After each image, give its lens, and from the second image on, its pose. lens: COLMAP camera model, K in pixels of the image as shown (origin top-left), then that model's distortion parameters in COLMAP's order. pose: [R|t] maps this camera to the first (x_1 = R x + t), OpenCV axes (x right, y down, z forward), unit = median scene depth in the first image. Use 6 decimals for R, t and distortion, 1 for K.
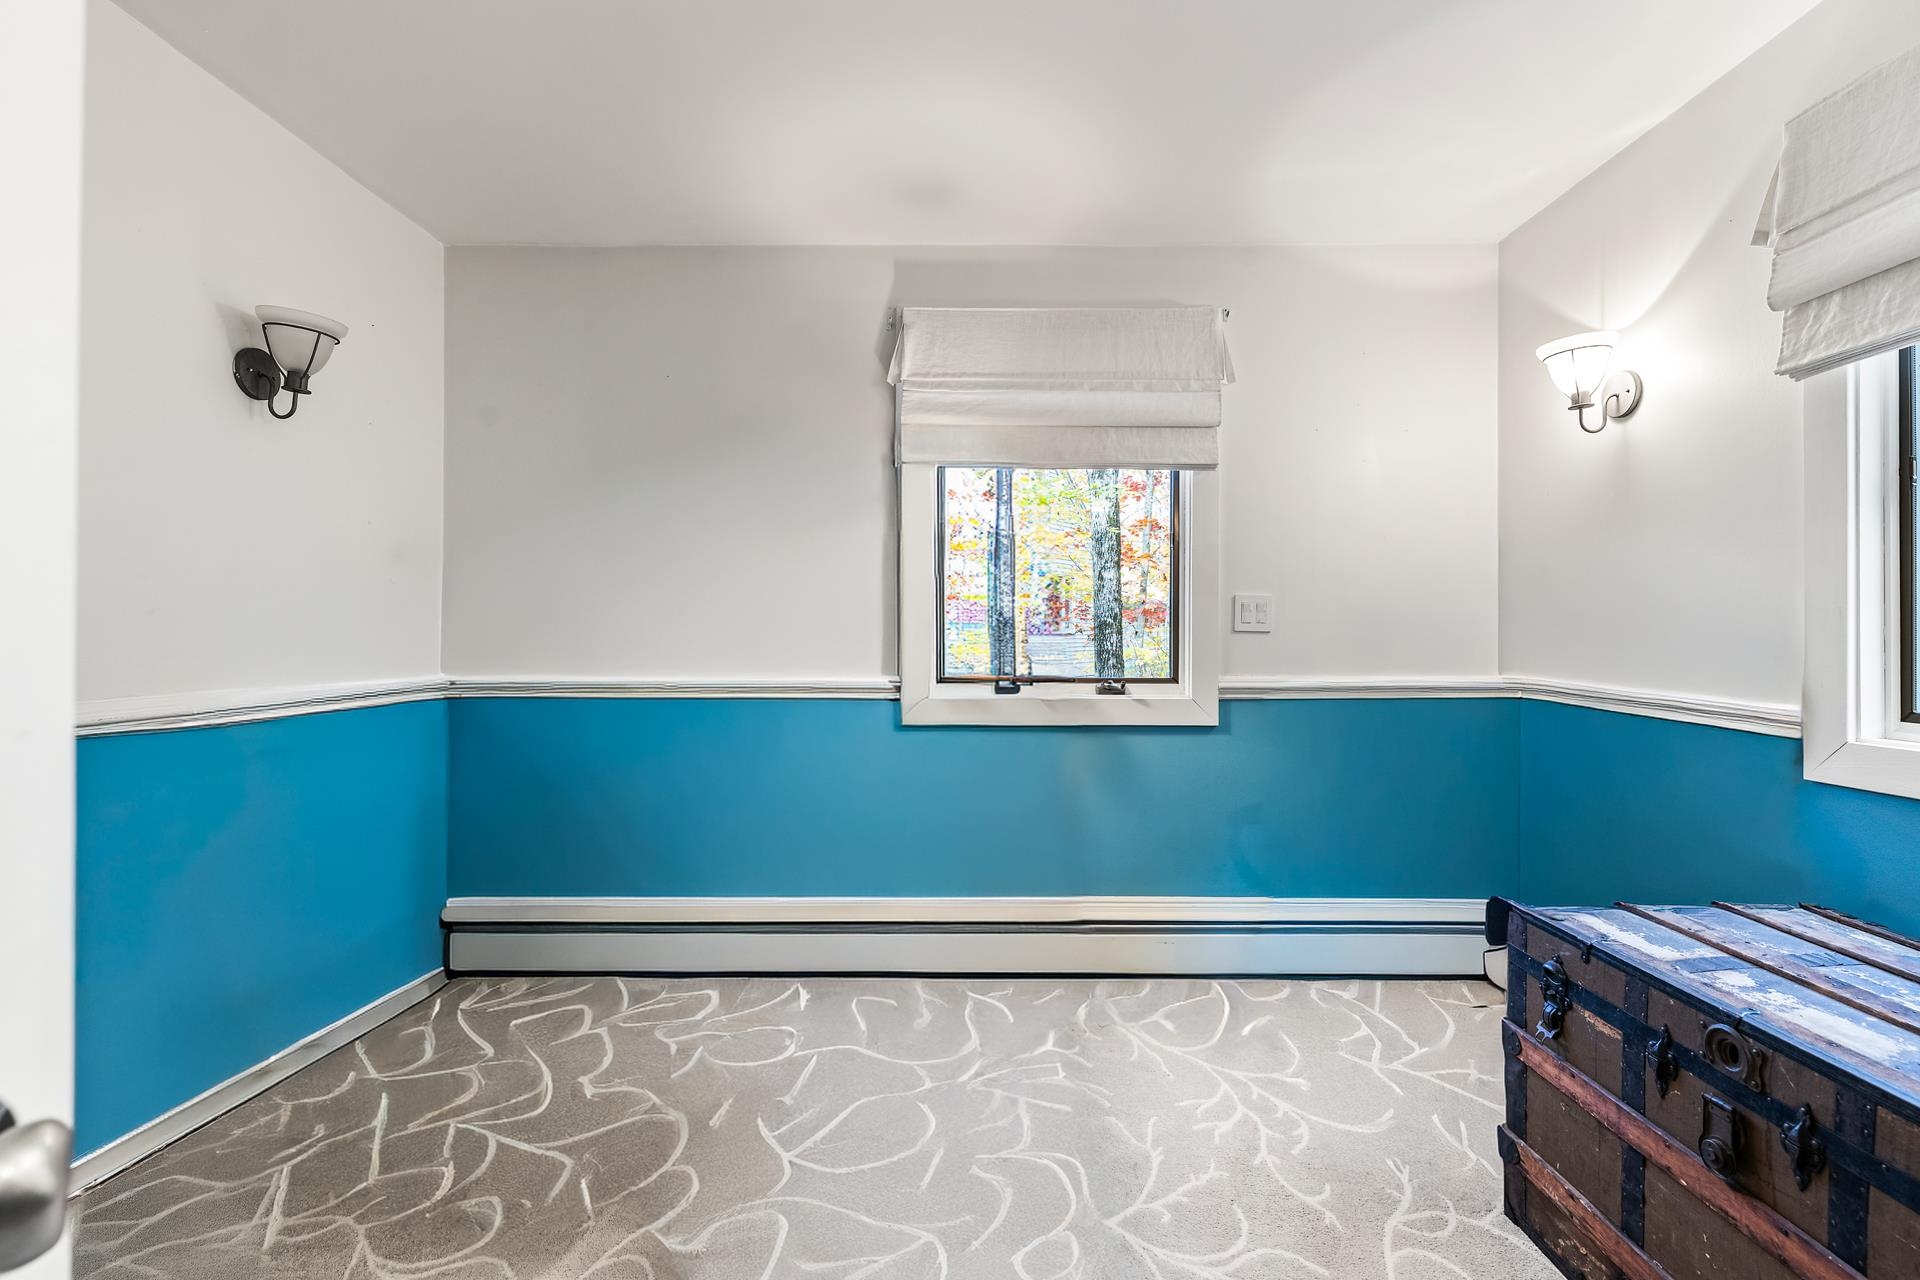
lens RADIAL K [[847.2, 0, 948.8], [0, 847.2, 620.4], [0, 0, 1]] dist [-0.000544, -0.006145]
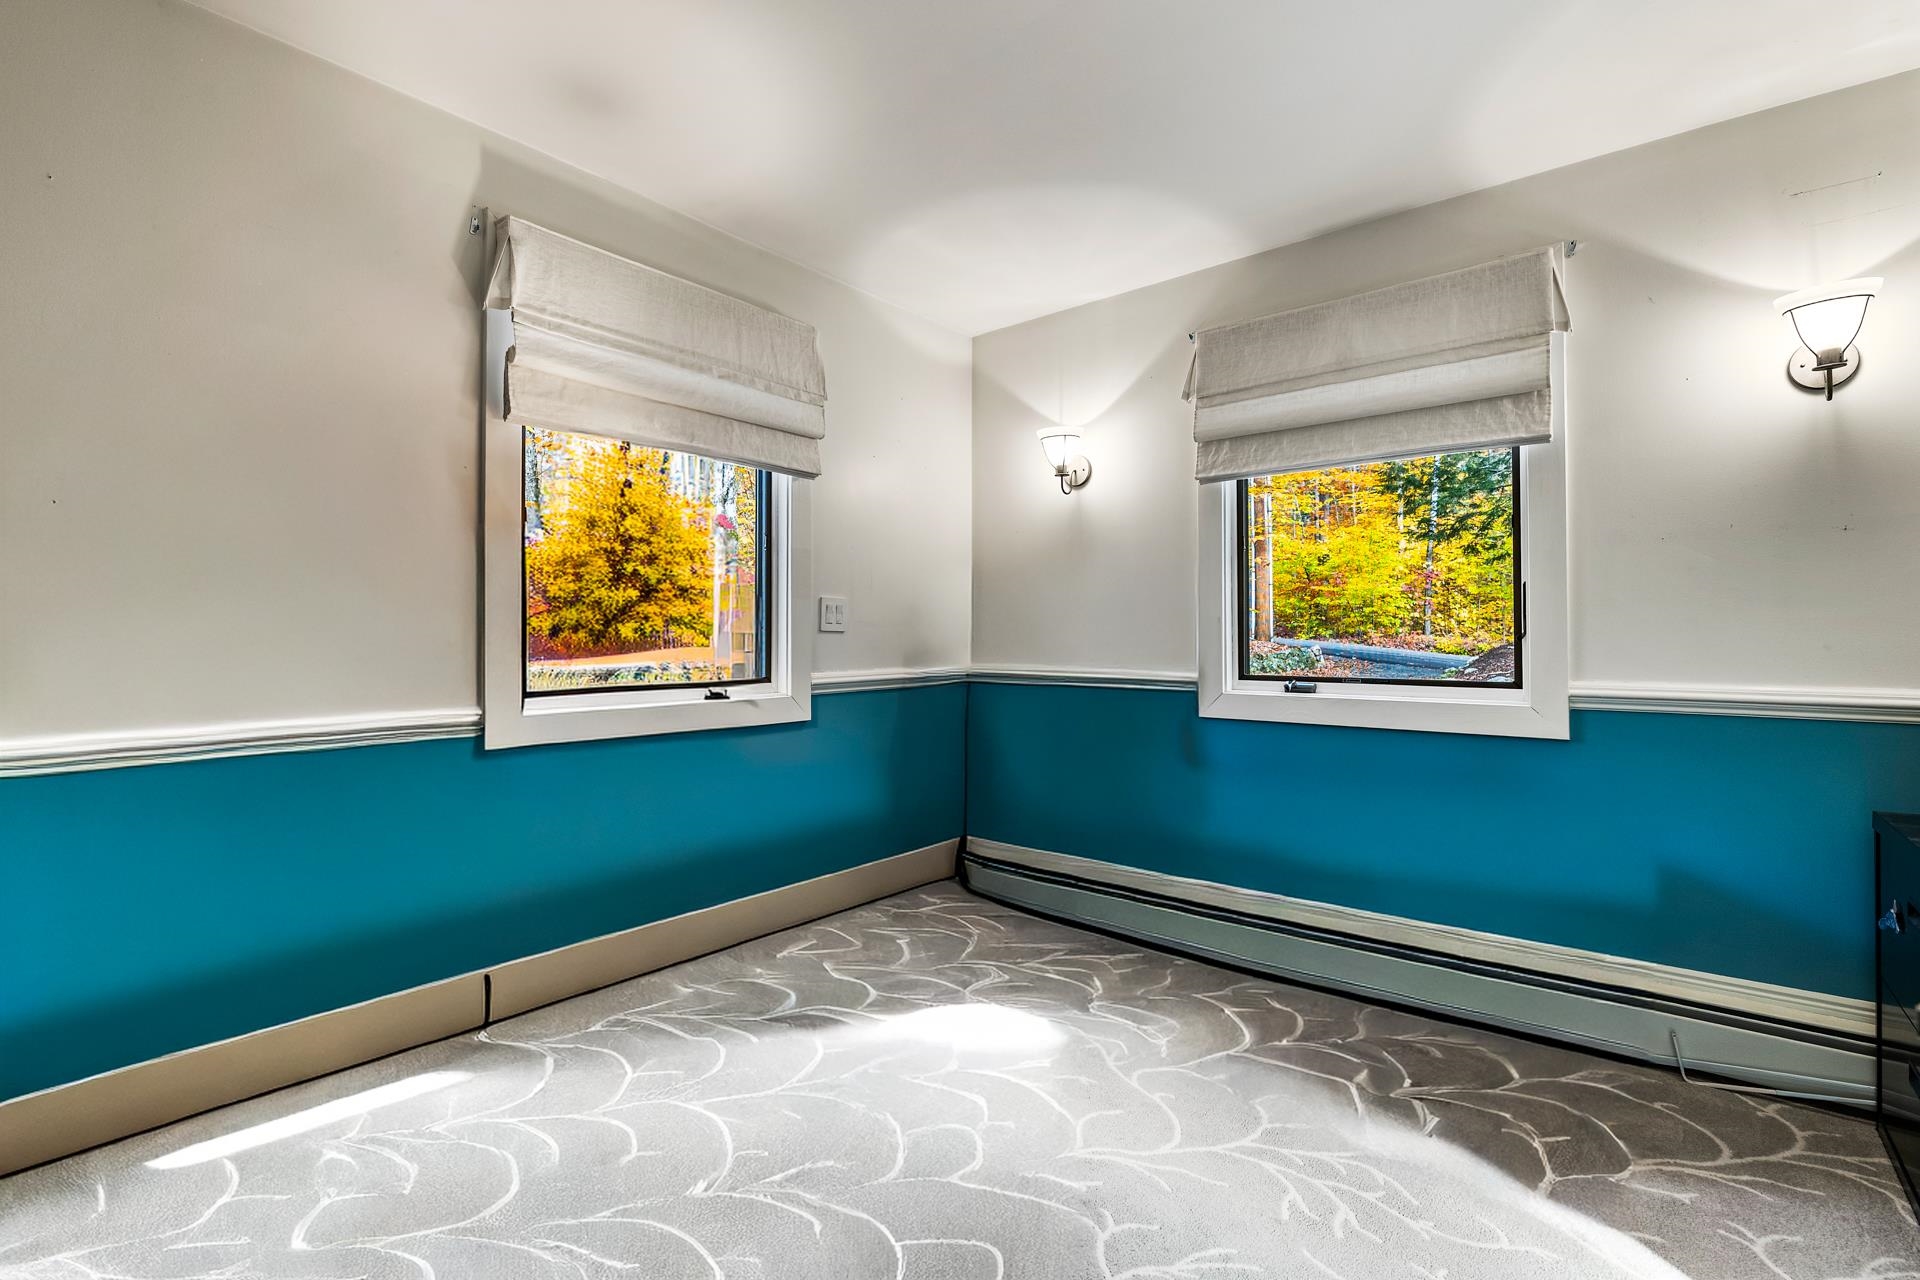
lens RADIAL K [[847.2, 0, 948.8], [0, 847.2, 620.4], [0, 0, 1]] dist [-0.000544, -0.006145]
pose [[0.616300, 0.005733, 0.787490, -0.419713], [-0.008377, 0.999965, -0.000724, -0.001363], [-0.787467, -0.006151, 0.616327, 0.210405]]
